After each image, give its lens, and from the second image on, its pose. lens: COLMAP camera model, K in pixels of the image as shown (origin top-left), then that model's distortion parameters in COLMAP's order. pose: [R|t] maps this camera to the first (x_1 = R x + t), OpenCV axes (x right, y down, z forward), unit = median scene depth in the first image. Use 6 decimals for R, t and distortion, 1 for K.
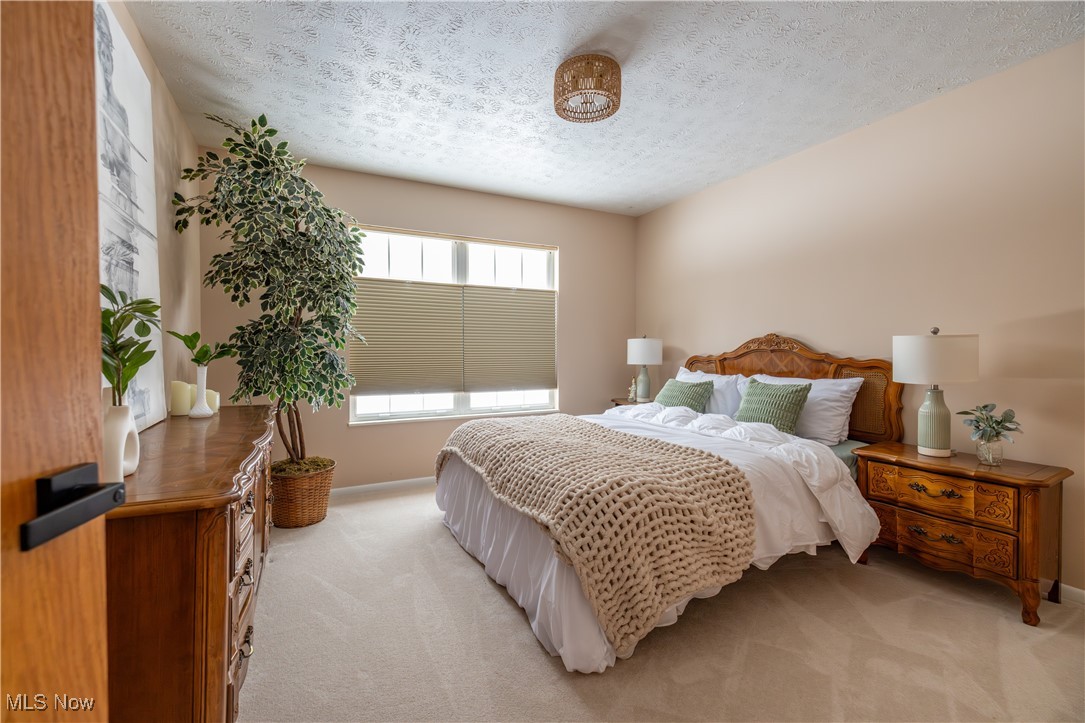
lens RADIAL K [[468.5, 0, 549.6], [0, 468.5, 364.2], [0, 0, 1]] dist [0.001554, 0.000067]
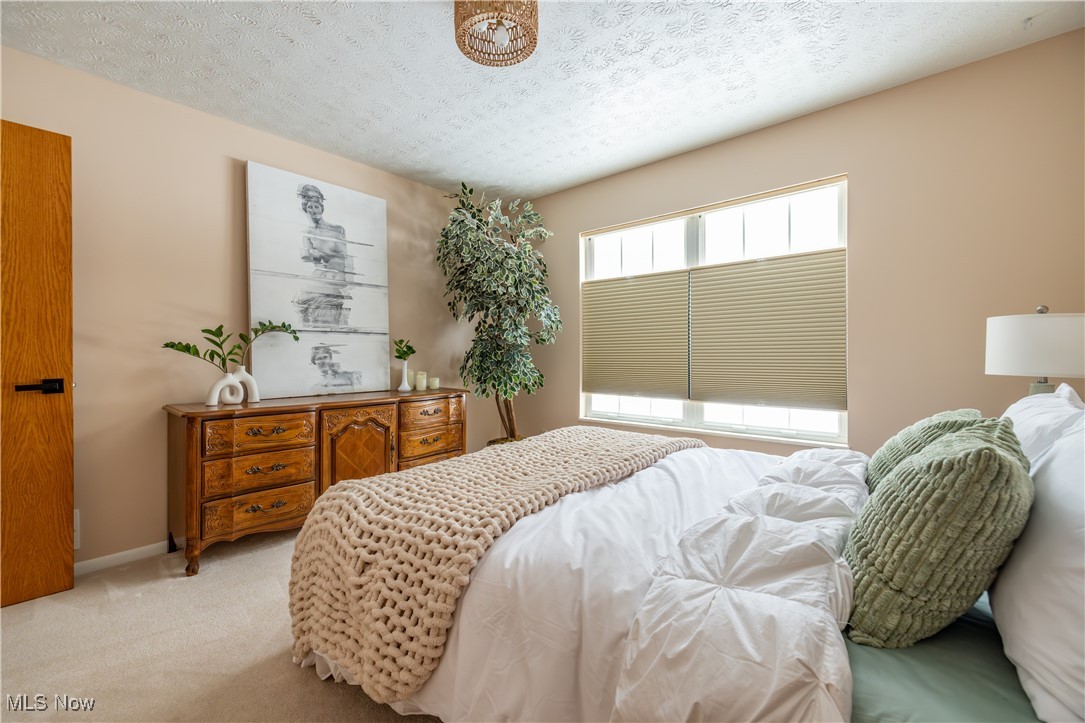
lens RADIAL K [[488.3, 0, 542.5], [0, 488.3, 361.5], [0, 0, 1]] dist [-0.000474, -0.000451]
pose [[0.320700, 0.007988, -0.947147, 0.537960], [-0.022669, 0.999743, 0.000757, -0.001905], [0.946910, 0.021228, 0.320798, 0.488198]]
